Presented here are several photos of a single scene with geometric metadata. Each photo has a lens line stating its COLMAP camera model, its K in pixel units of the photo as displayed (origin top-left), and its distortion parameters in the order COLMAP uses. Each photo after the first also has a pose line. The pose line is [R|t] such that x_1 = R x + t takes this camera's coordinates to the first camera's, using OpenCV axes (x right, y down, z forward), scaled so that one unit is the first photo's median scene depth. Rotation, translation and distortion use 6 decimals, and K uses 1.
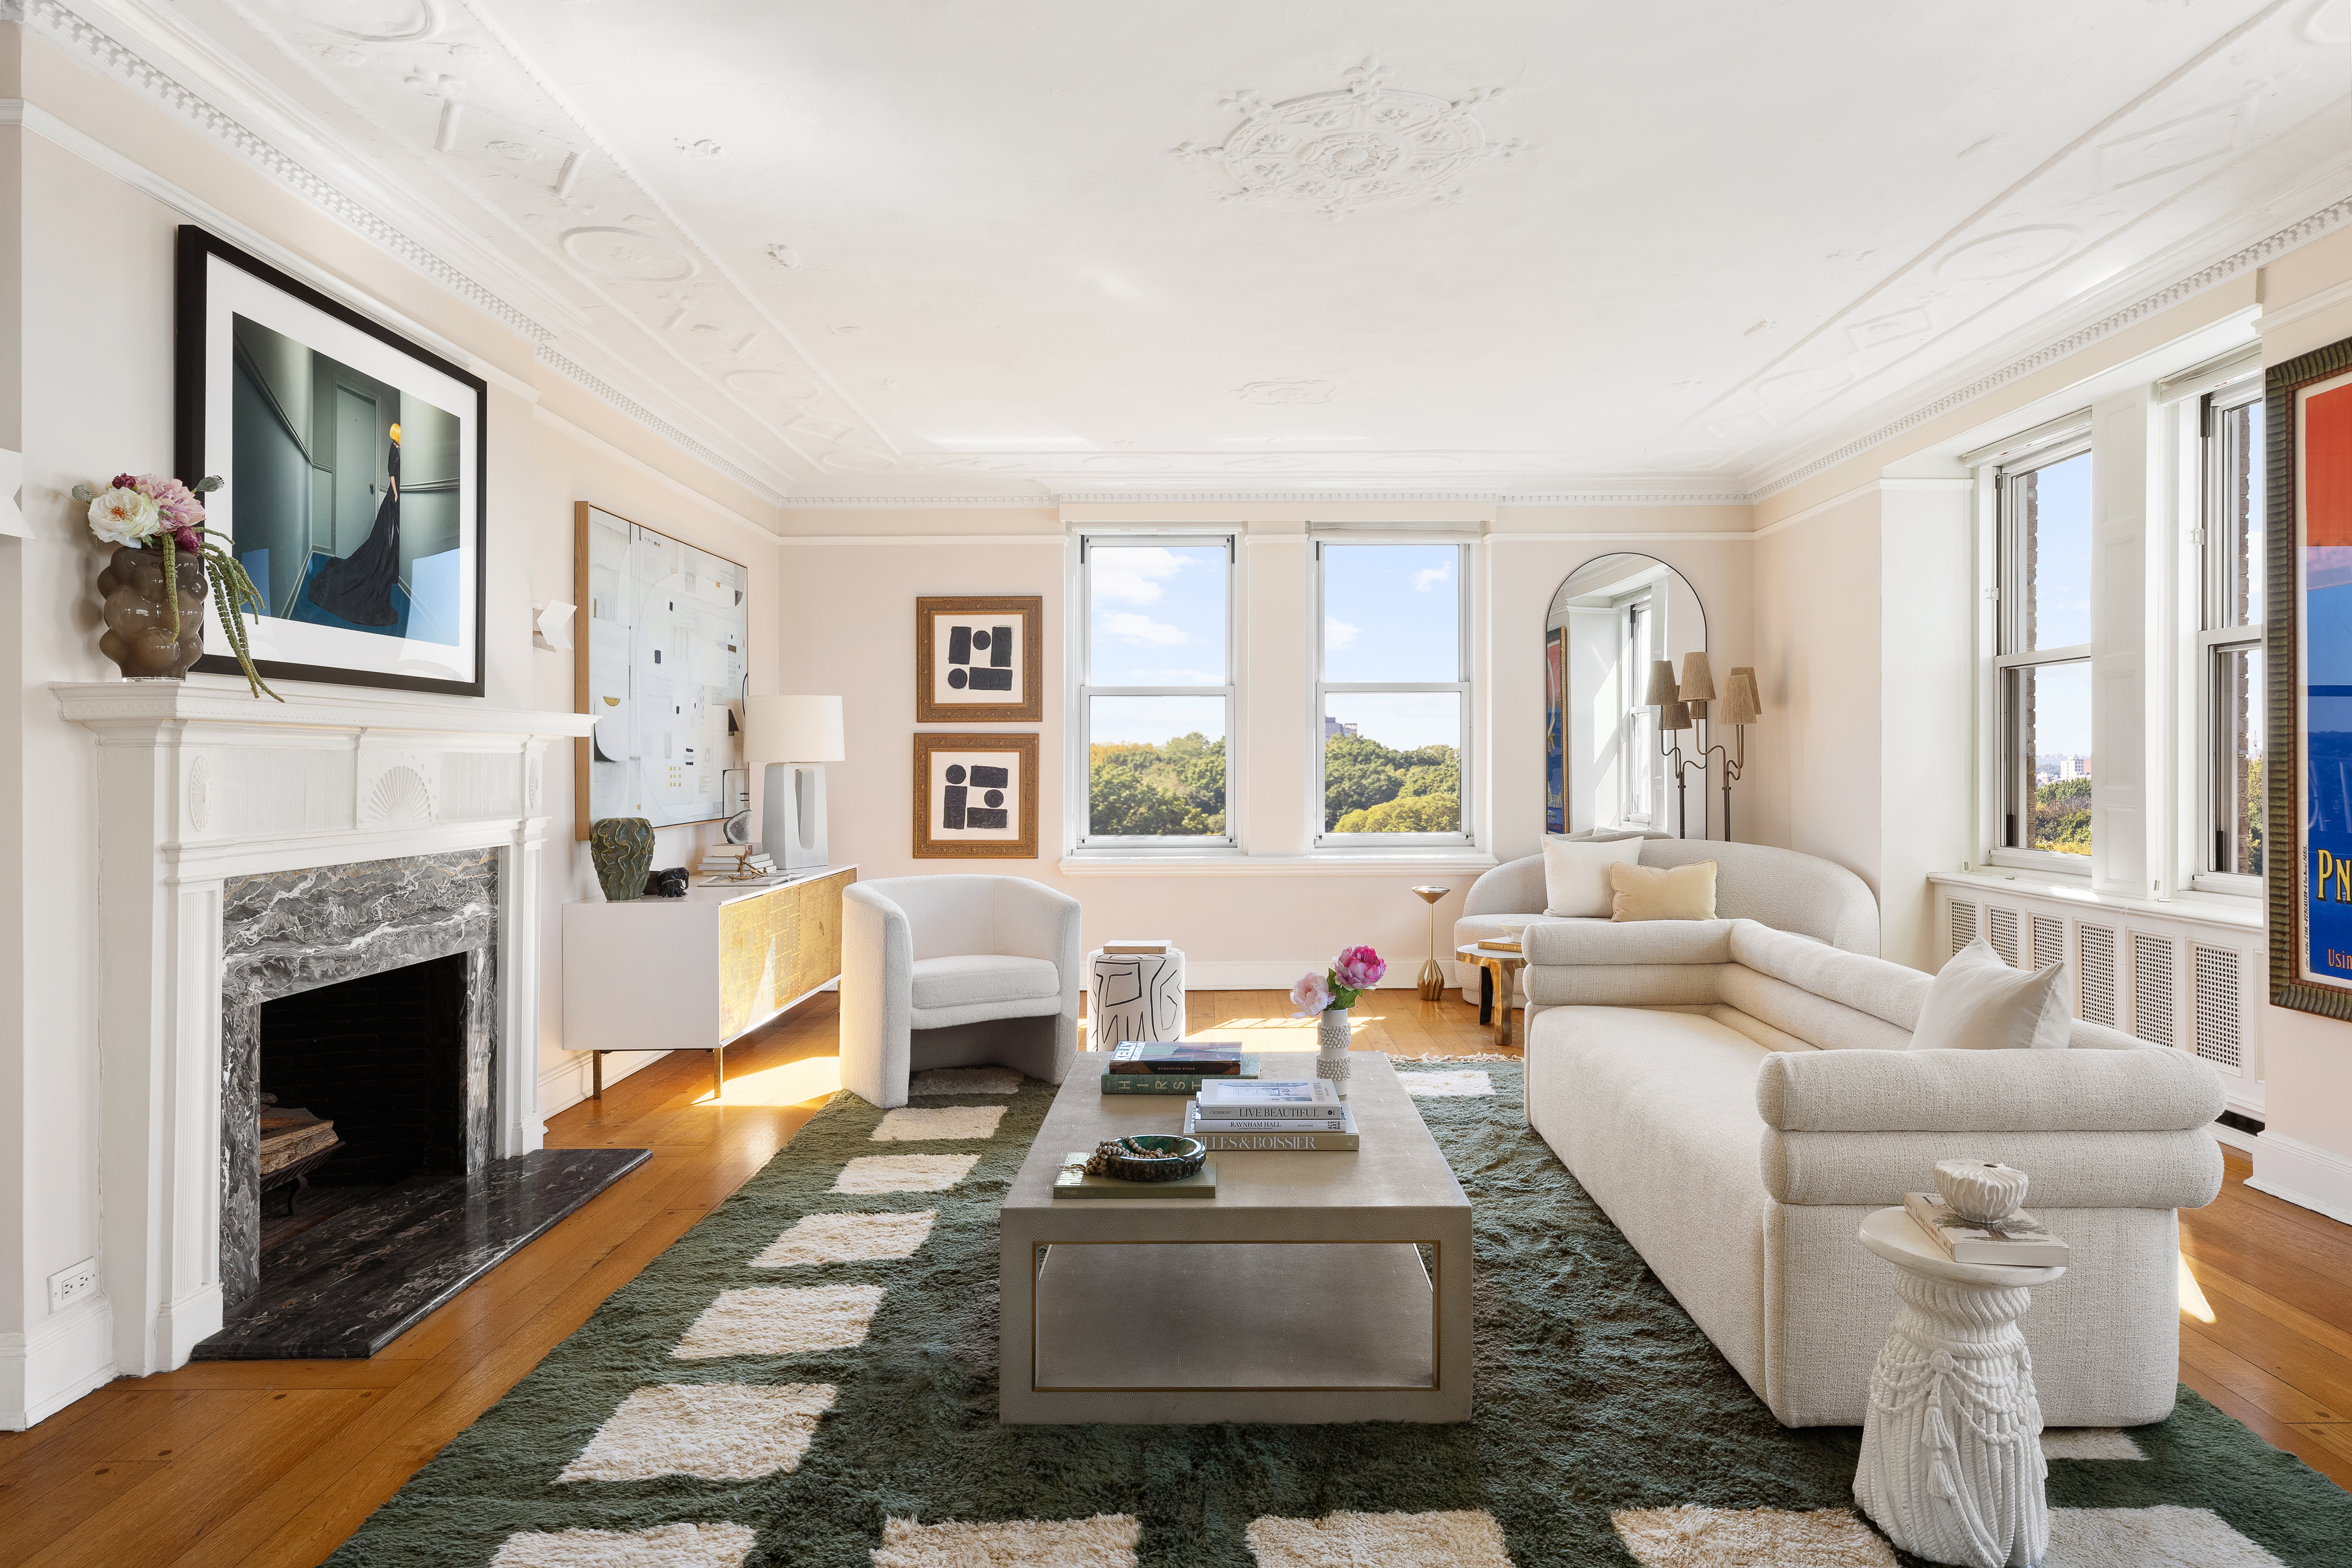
lens RADIAL K [[1495.9, 0, 1179.3], [0, 1495.9, 791.1], [0, 0, 1]] dist [0.002944, 0.000953]
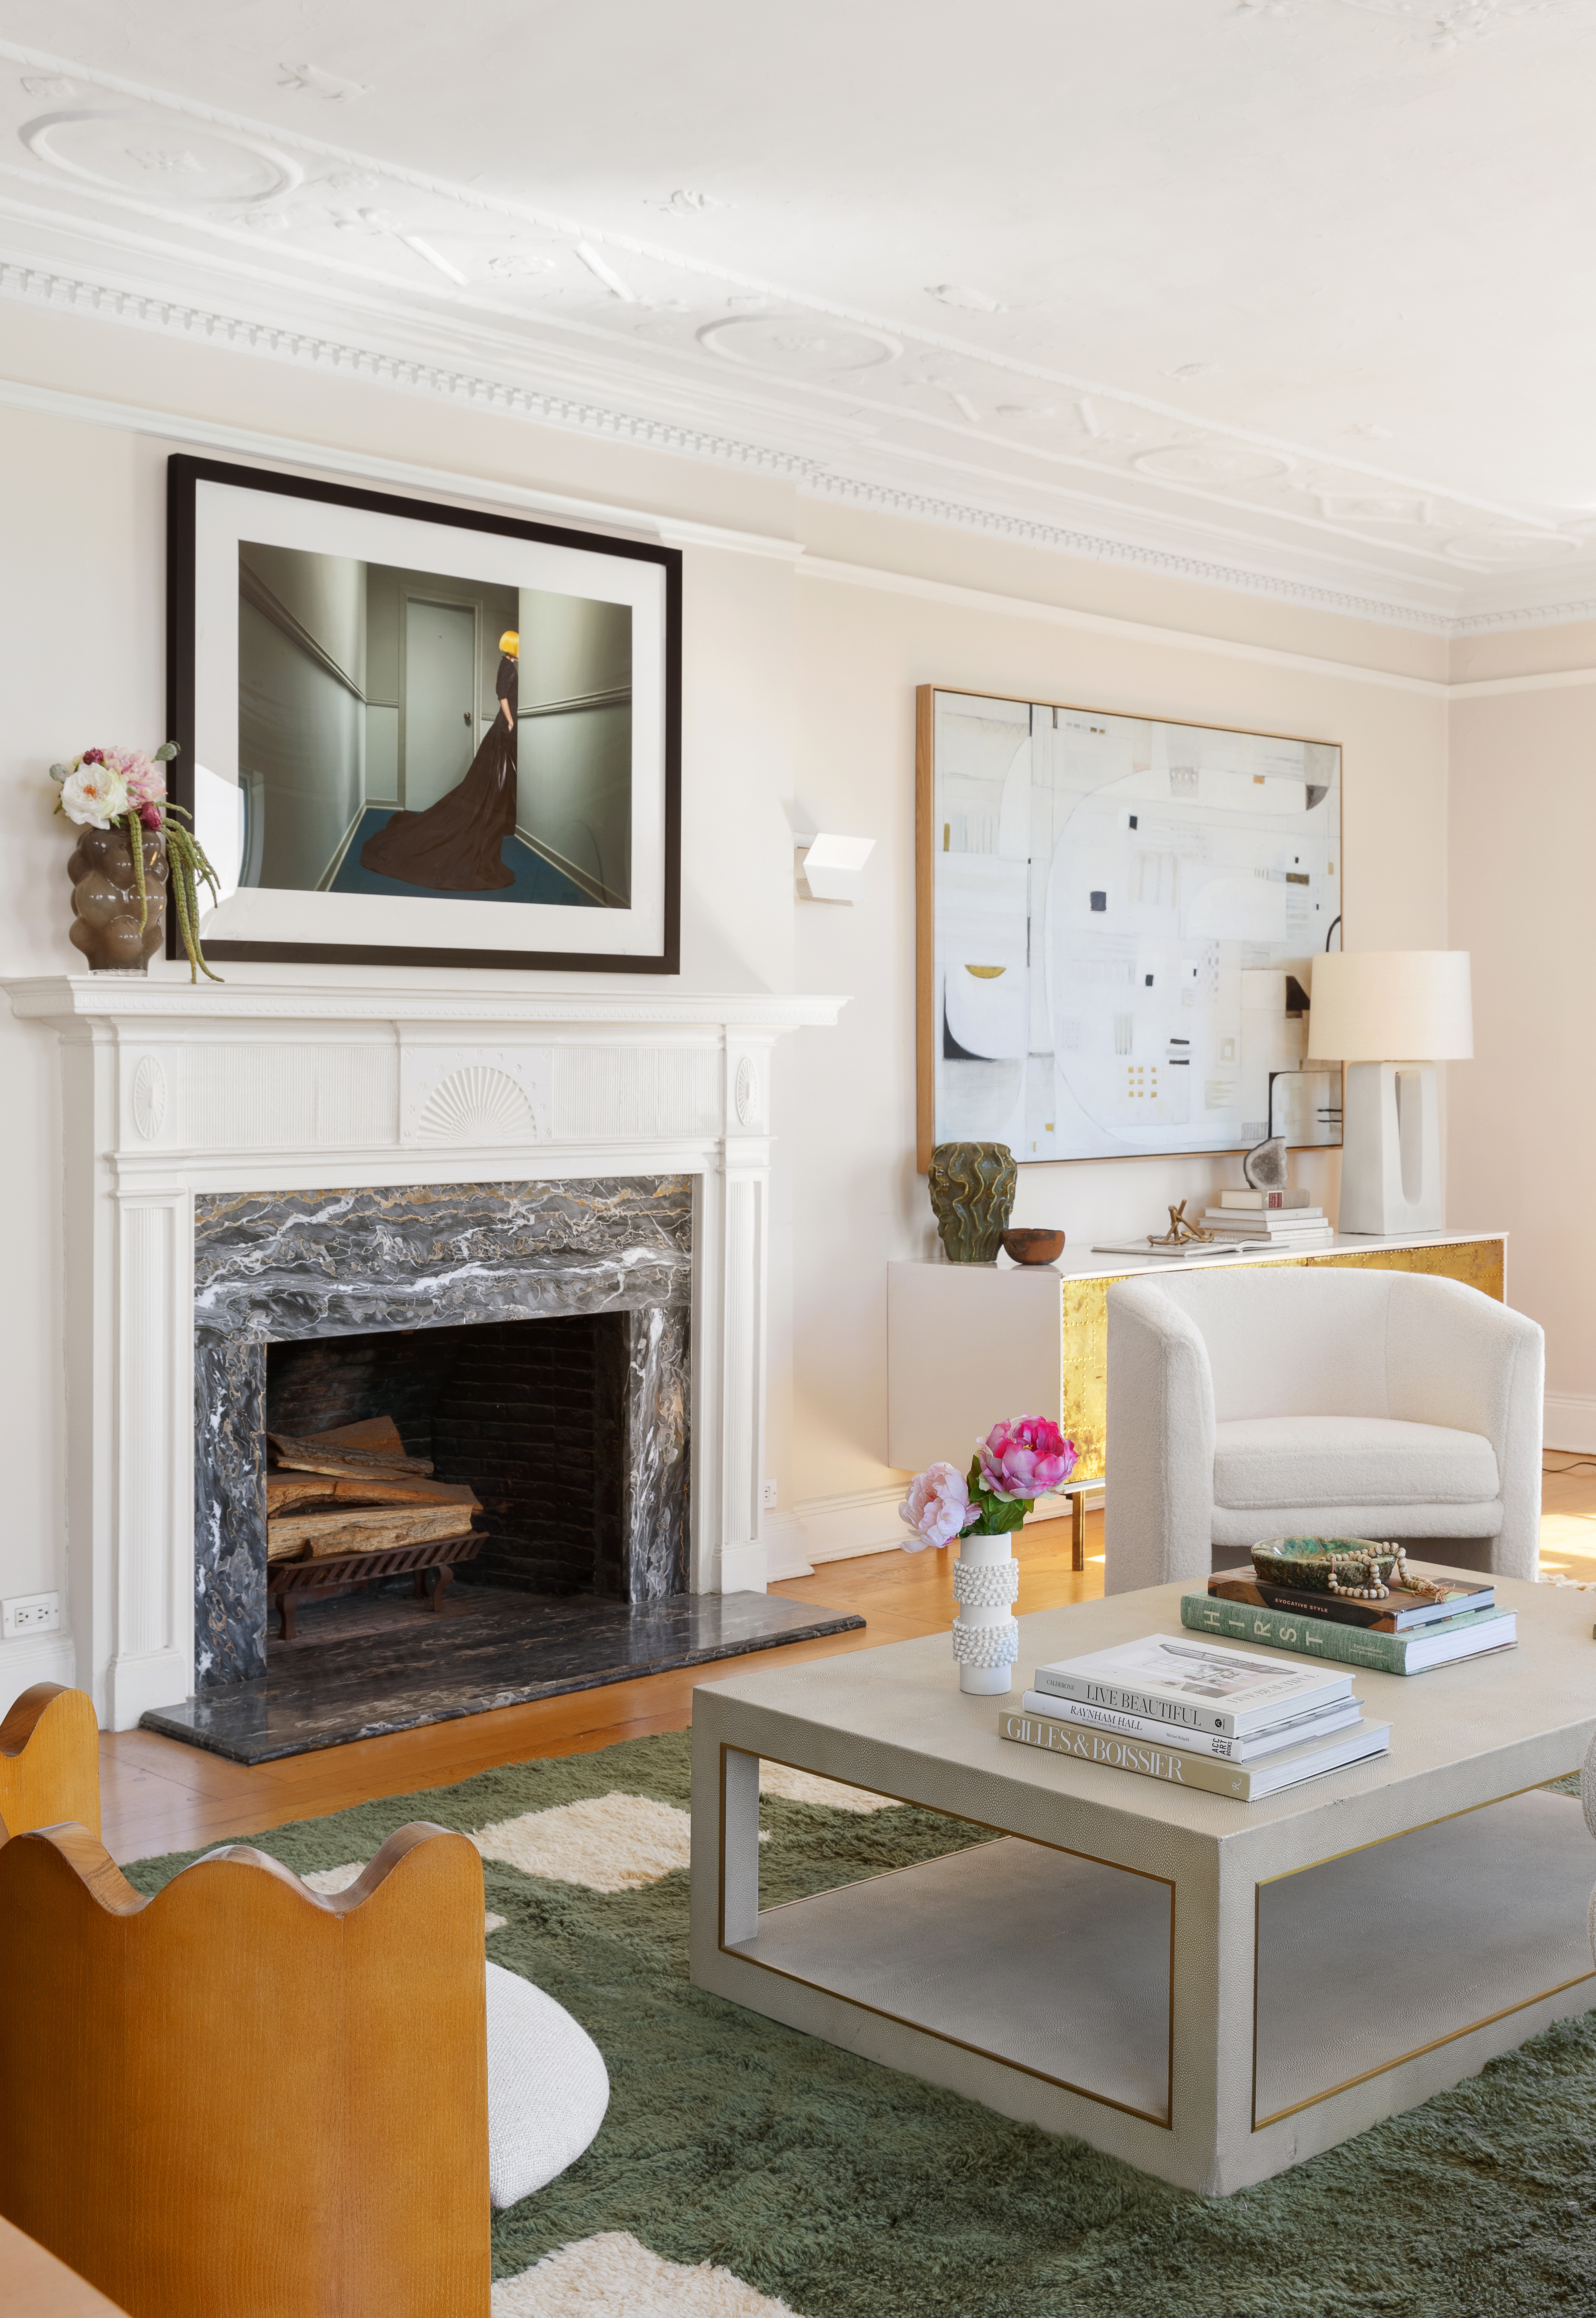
lens RADIAL K [[2560.0, 0, 798.0], [0, 2560.0, 1159.0], [0, 0, 1]] dist [-0.003156, 0.000348]
pose [[0.688821, 0.035939, -0.724040, 0.622655], [-0.018276, 0.999314, 0.032216, -0.015849], [0.724701, -0.008958, 0.689005, 0.198883]]
